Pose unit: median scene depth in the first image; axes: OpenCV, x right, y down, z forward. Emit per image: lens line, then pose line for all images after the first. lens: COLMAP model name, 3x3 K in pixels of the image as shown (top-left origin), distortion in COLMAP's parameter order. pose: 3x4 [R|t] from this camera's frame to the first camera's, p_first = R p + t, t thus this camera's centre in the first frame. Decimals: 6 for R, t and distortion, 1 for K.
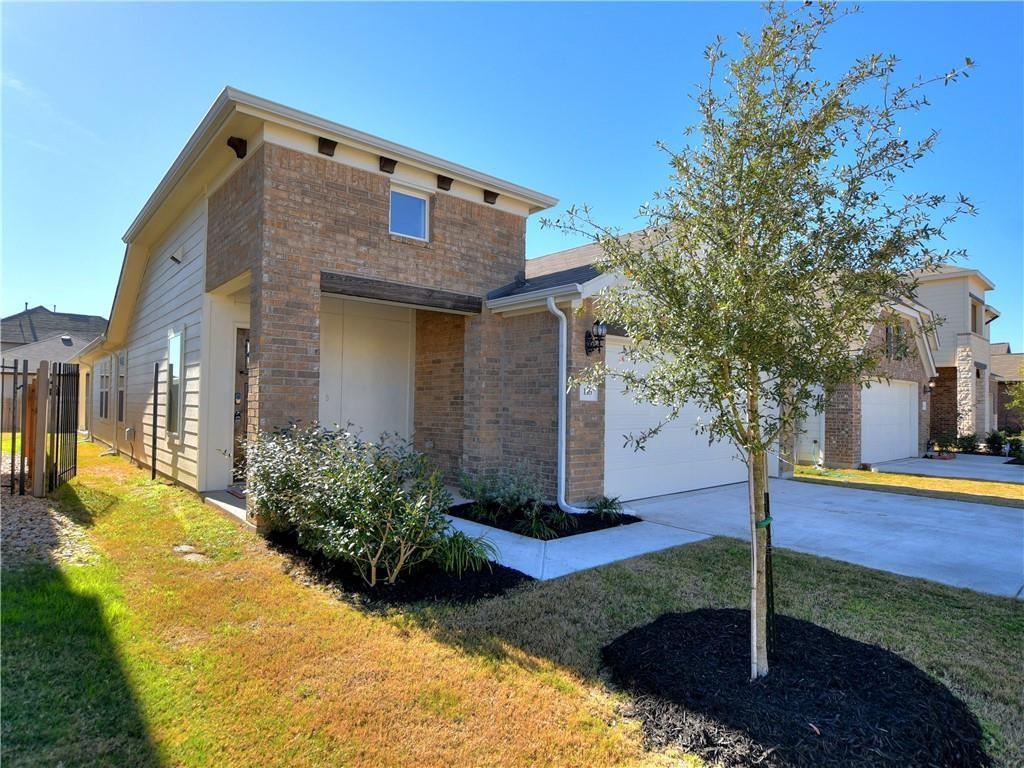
lens RADIAL K [[593.2, 0, 511.5], [0, 593.2, 391.9], [0, 0, 1]] dist [-0.022021, -0.000706]
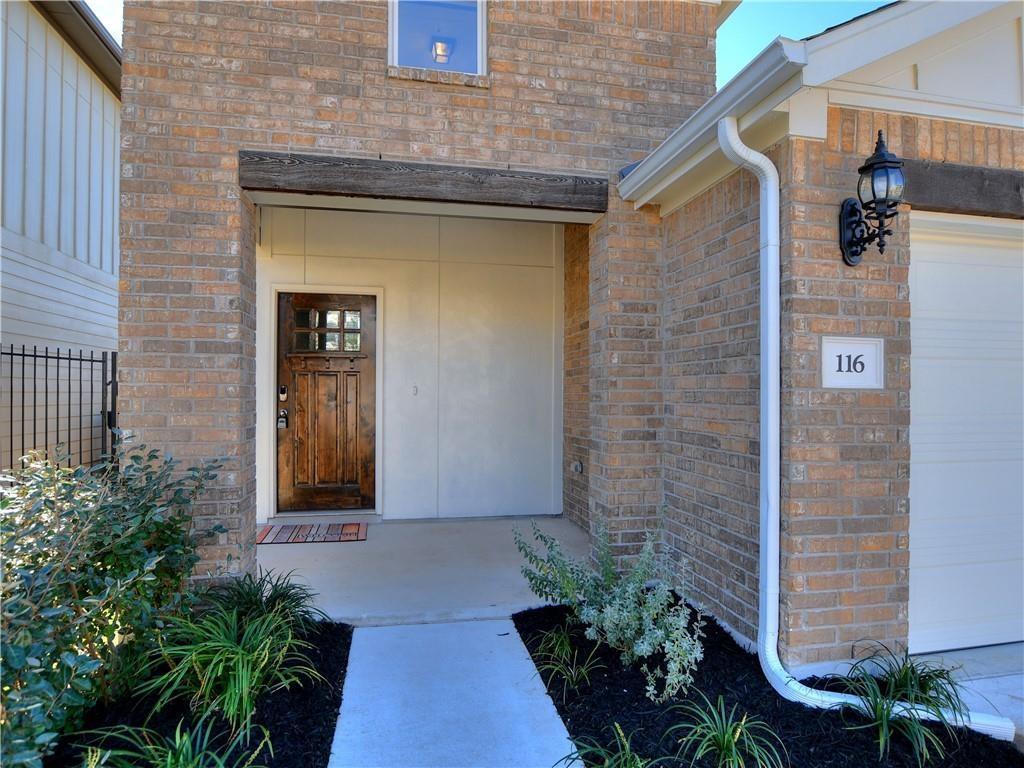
lens RADIAL K [[593.2, 0, 511.5], [0, 593.2, 391.9], [0, 0, 1]] dist [-0.022021, -0.000706]
pose [[0.869288, -0.012723, -0.494142, 0.126640], [0.019267, 0.999781, 0.008152, 0.010108], [0.493930, -0.016607, 0.869343, 0.578950]]
